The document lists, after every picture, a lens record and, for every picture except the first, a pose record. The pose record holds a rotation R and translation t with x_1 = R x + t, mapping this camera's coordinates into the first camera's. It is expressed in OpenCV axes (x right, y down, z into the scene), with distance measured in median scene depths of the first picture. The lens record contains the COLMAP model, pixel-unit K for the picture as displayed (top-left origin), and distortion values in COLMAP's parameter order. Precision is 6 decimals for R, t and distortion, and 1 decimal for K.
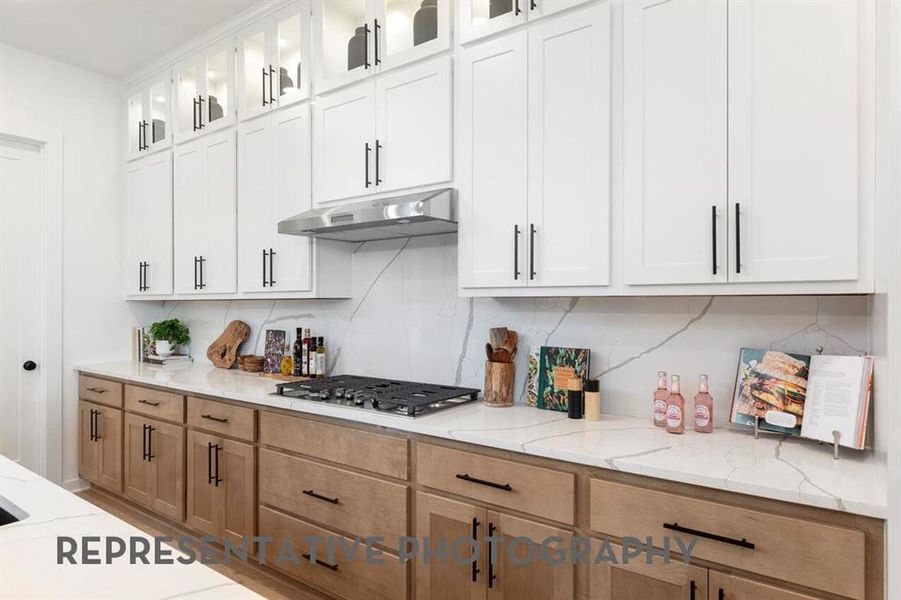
lens RADIAL K [[519.2, 0, 449.1], [0, 519.2, 299.9], [0, 0, 1]] dist [0.003334, 0.000220]
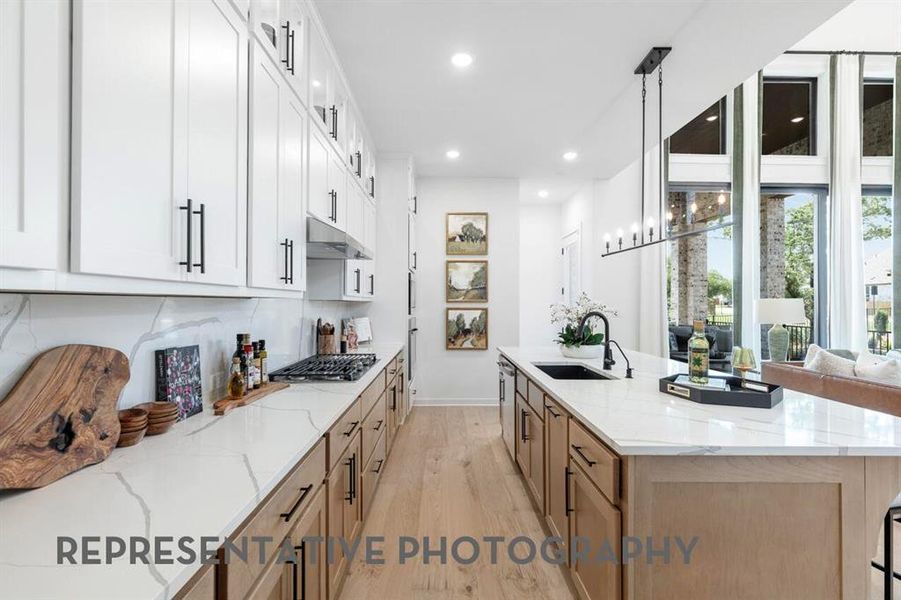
lens RADIAL K [[404.0, 0, 455.0], [0, 404.0, 302.2], [0, 0, 1]] dist [-0.001504, -0.000330]
pose [[-0.604104, 0.007345, 0.796871, -1.021851], [0.000396, 0.999960, -0.008916, 0.011590], [-0.796905, -0.005071, -0.604083, 1.162994]]
